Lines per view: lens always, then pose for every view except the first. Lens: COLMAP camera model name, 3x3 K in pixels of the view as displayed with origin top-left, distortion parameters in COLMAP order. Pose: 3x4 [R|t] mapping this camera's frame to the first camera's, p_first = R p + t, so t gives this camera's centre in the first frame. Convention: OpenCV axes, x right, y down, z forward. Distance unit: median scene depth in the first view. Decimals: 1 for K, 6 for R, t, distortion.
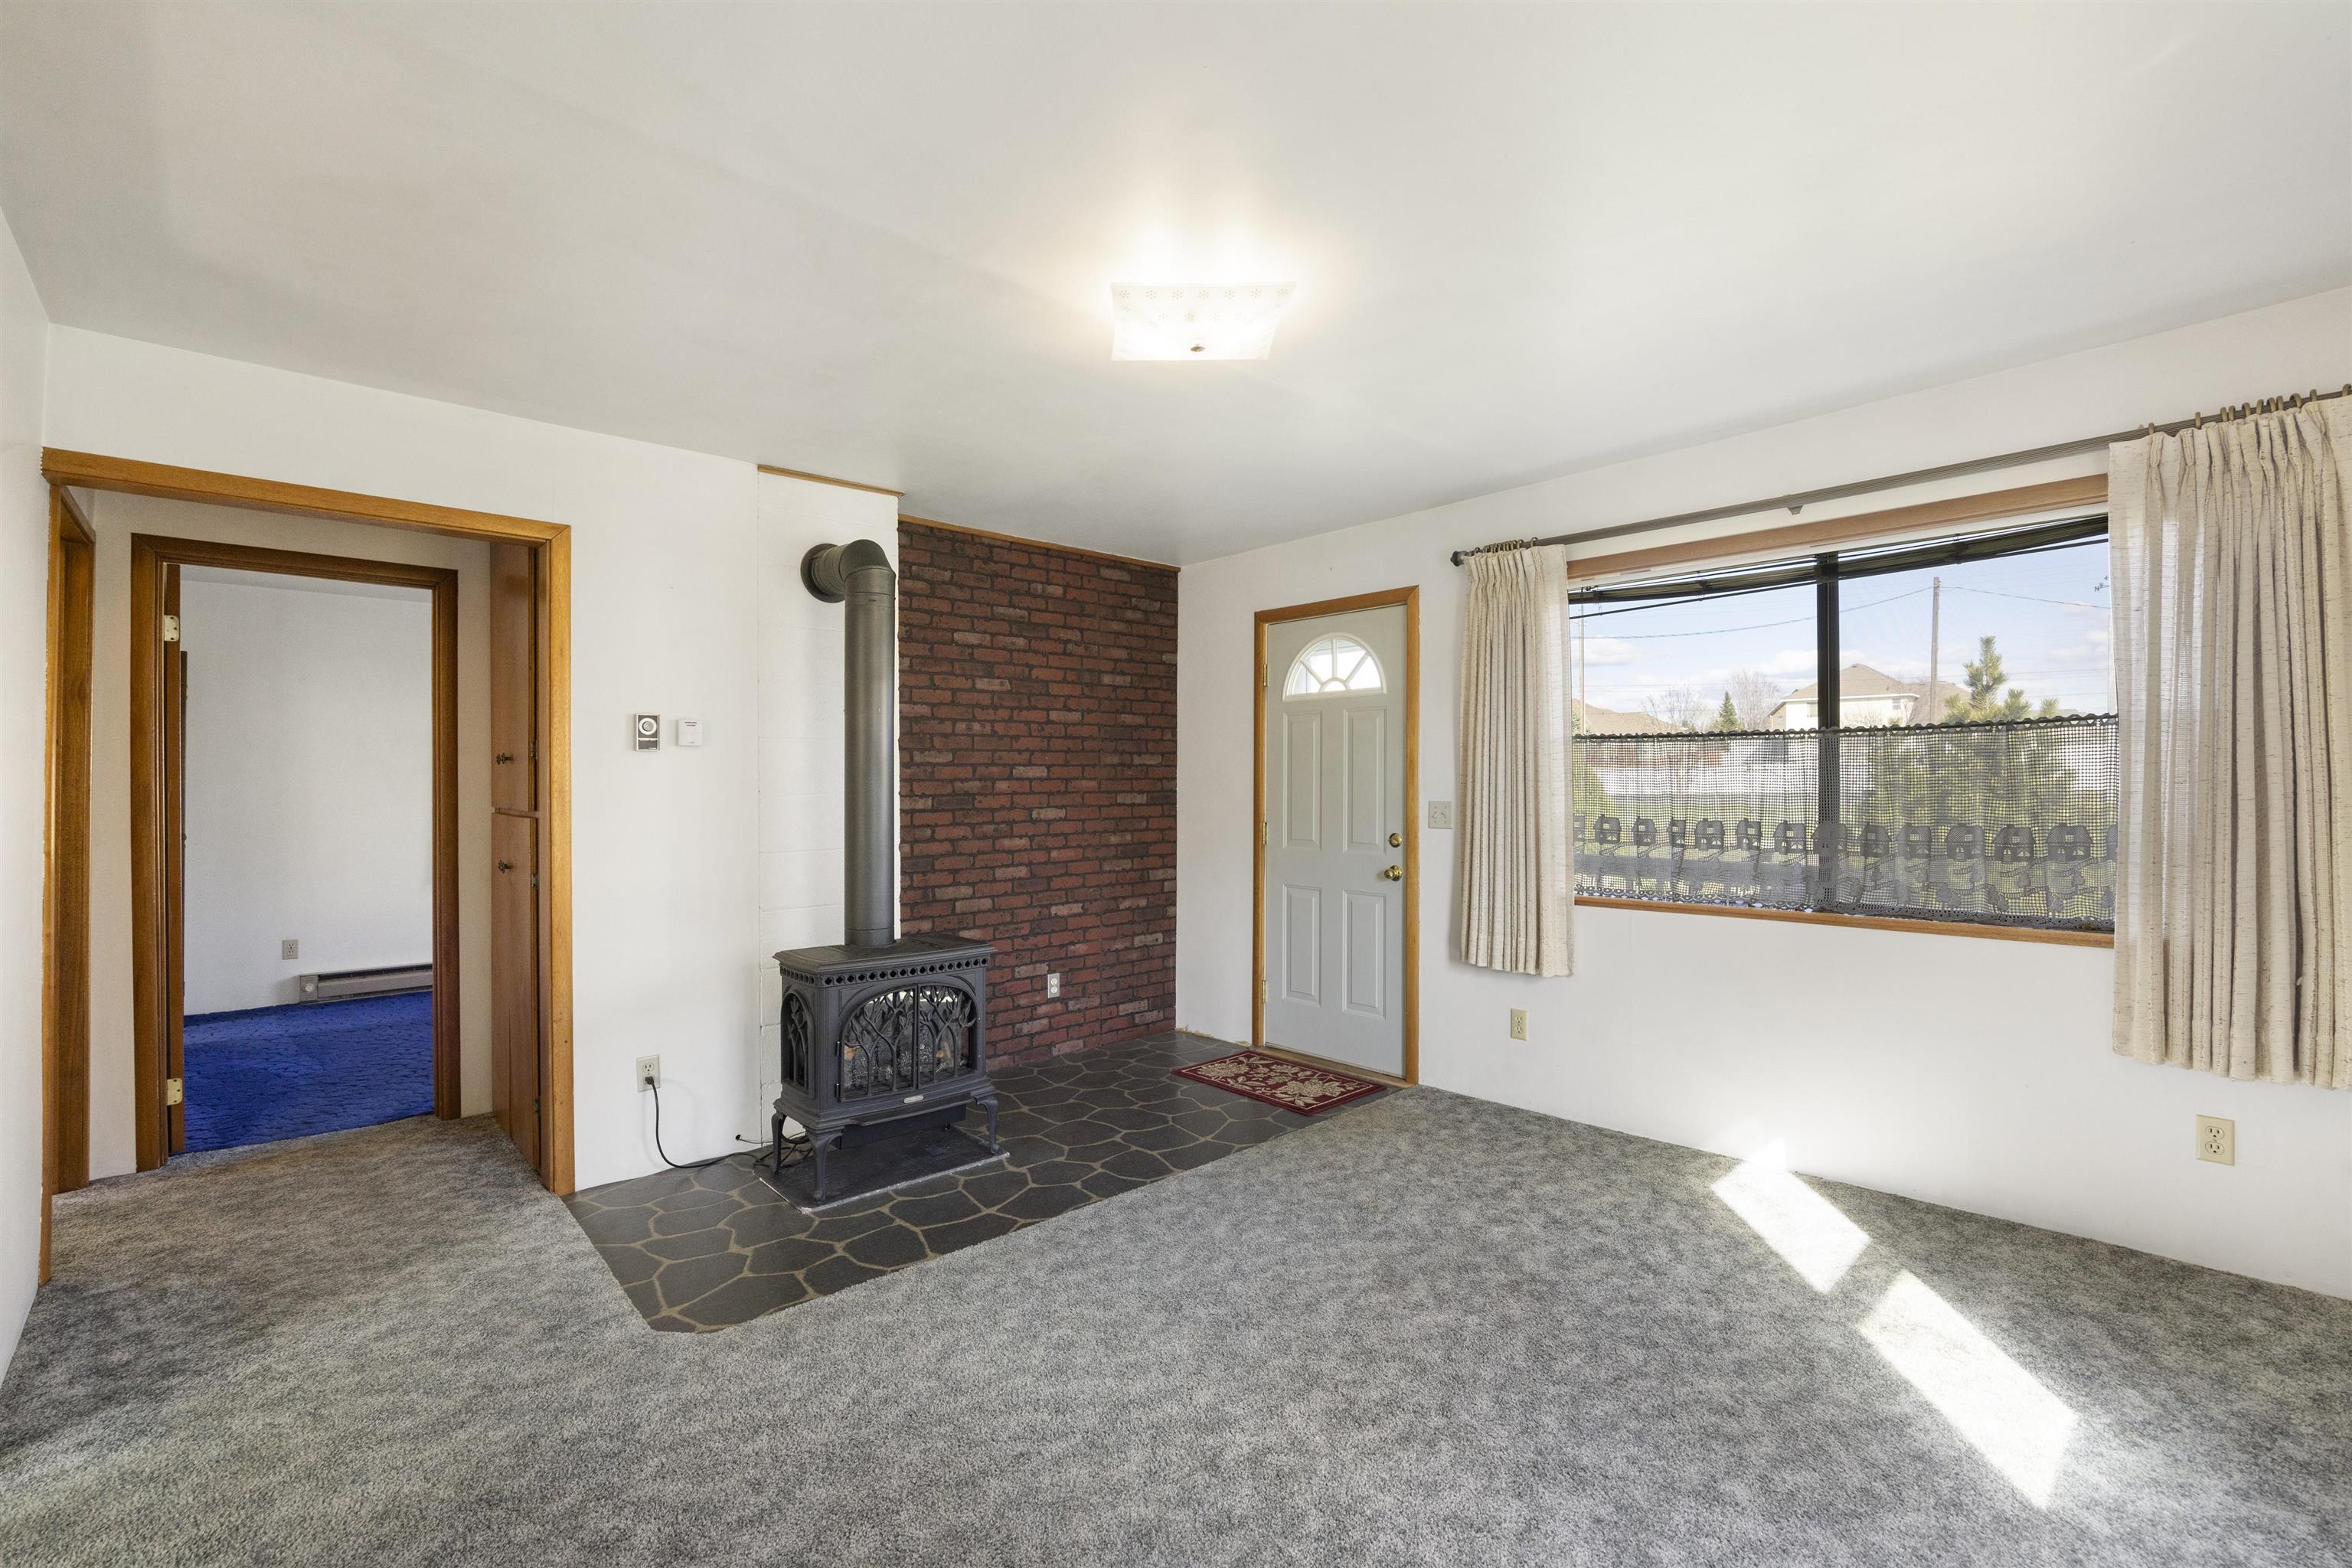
lens RADIAL K [[1005.5, 0, 1168.3], [0, 1005.5, 782.7], [0, 0, 1]] dist [-0.014114, 0.000184]
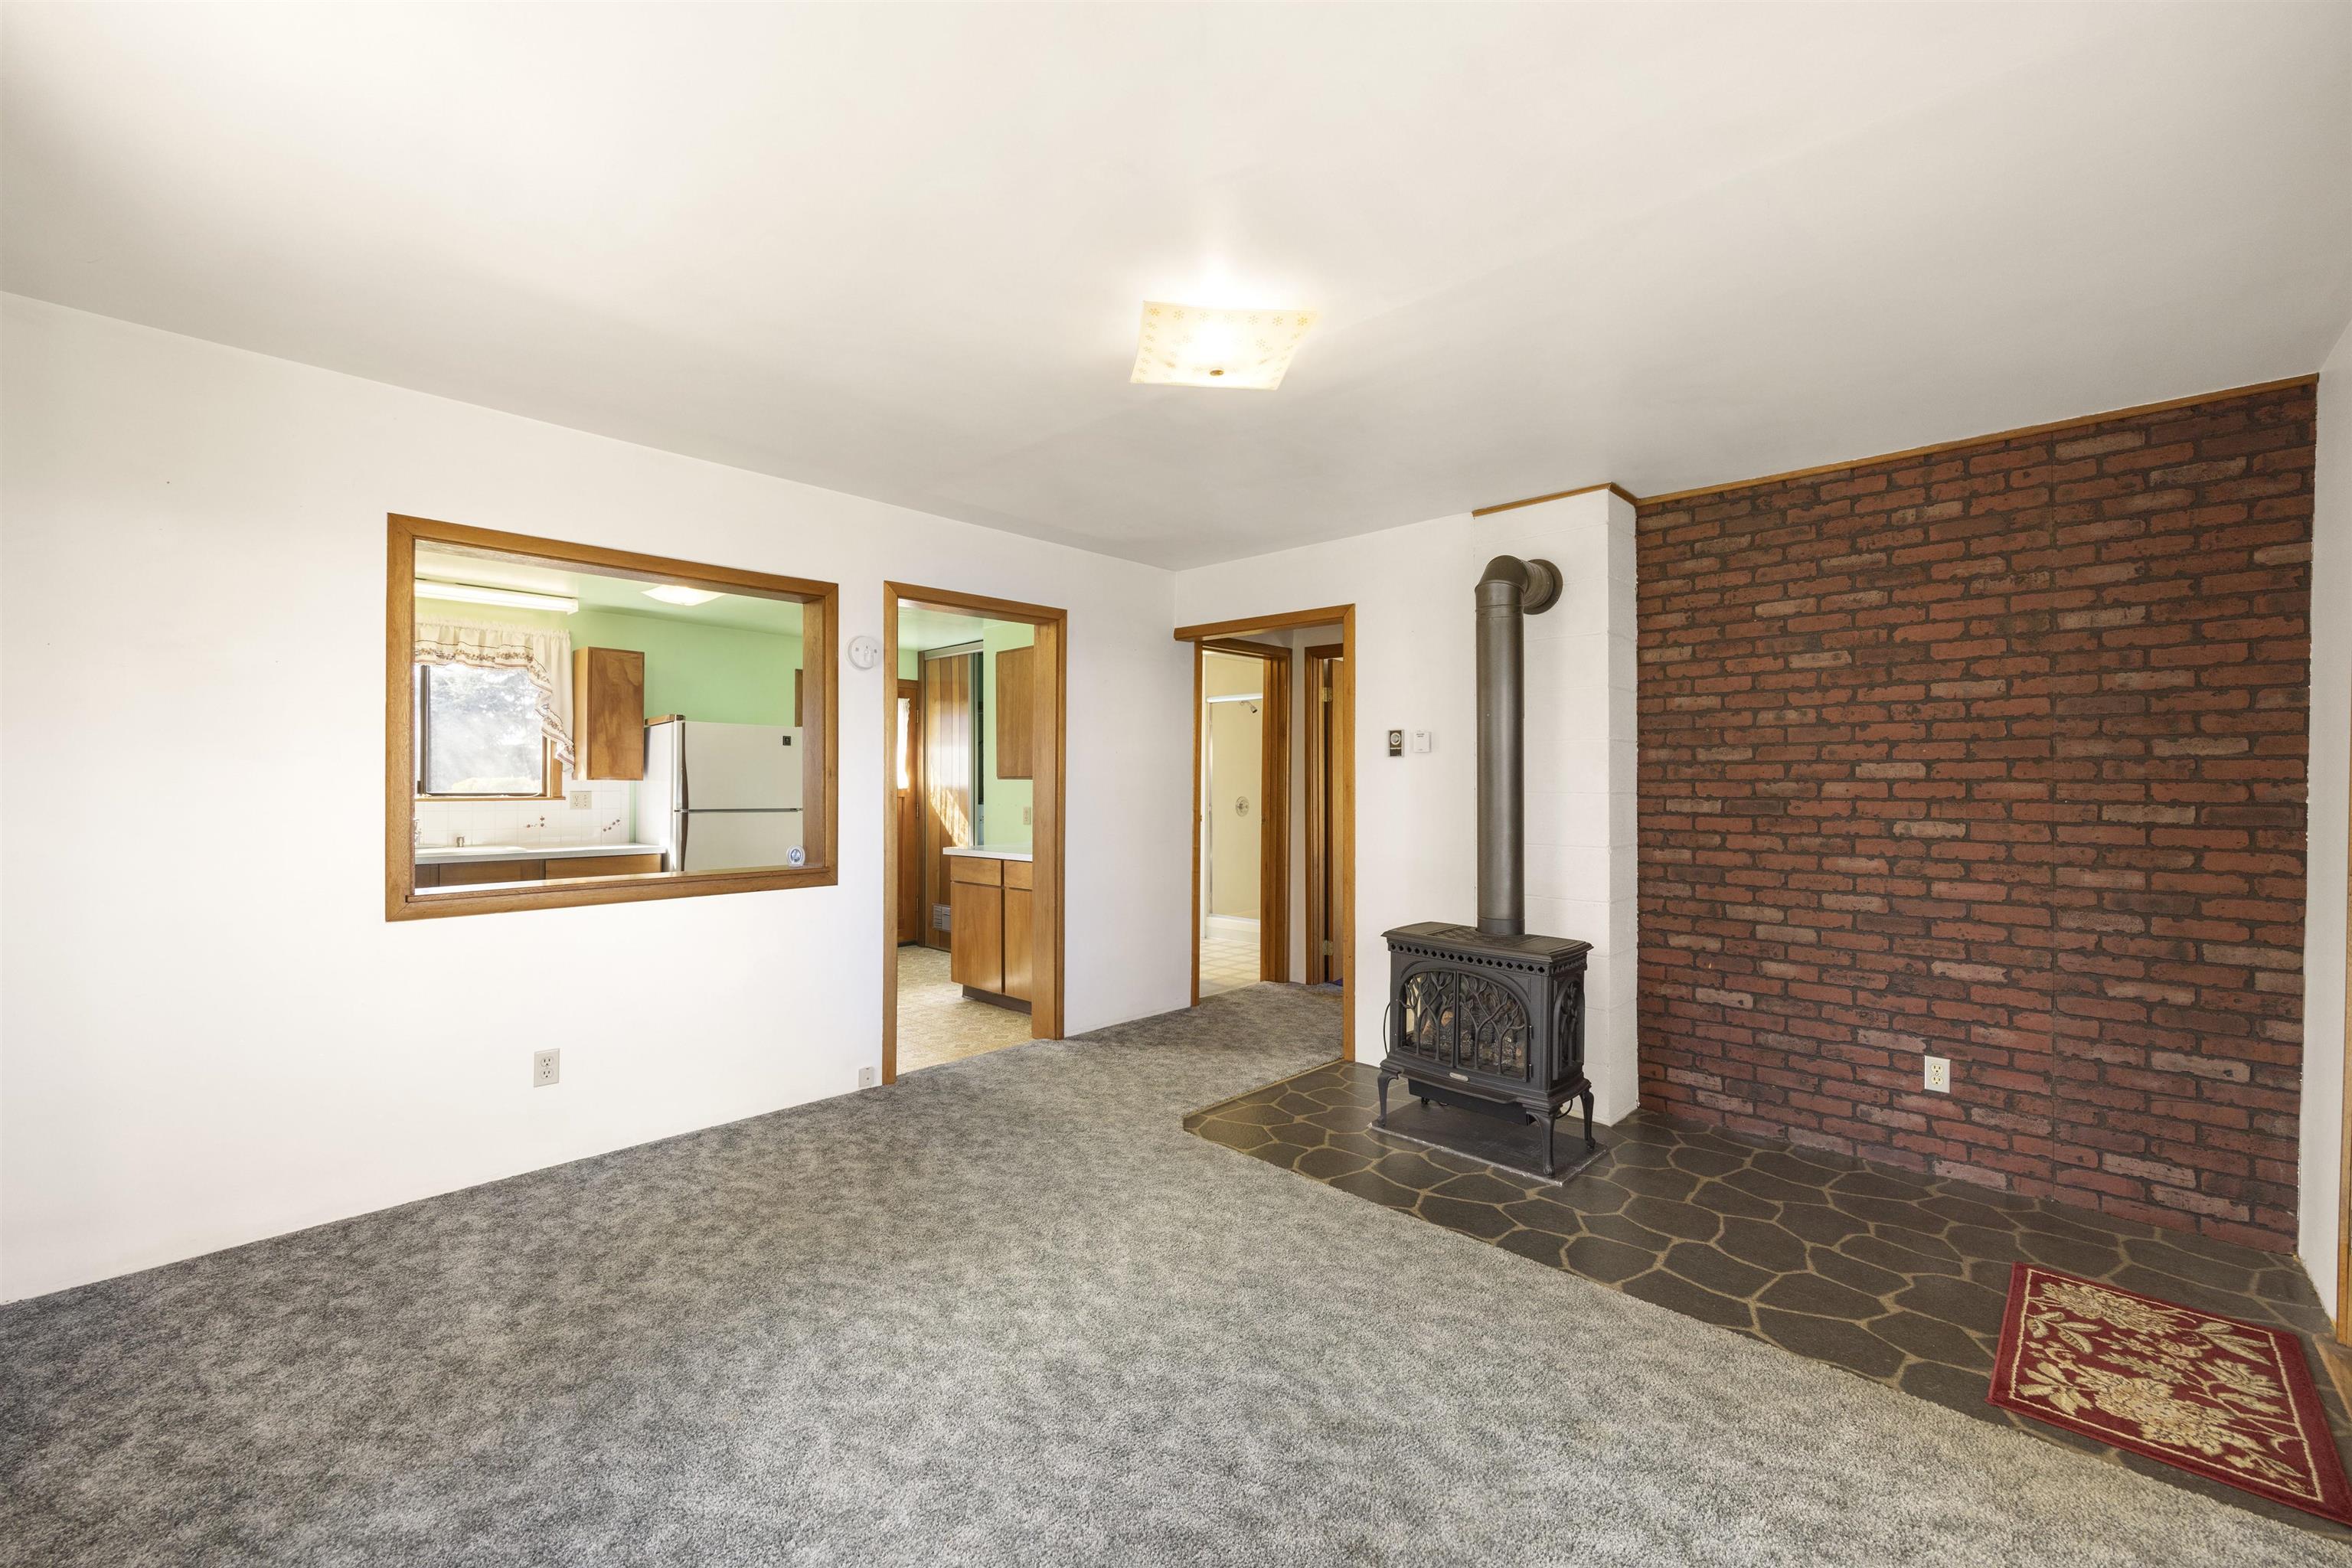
lens RADIAL K [[958.7, 0, 1229.2], [0, 958.7, 781.0], [0, 0, 1]] dist [-0.008514, 0.000060]
pose [[0.091596, 0.007396, -0.995769, 0.557006], [-0.005569, 0.999961, 0.006915, -0.005411], [0.995781, 0.004912, 0.091633, 0.494327]]
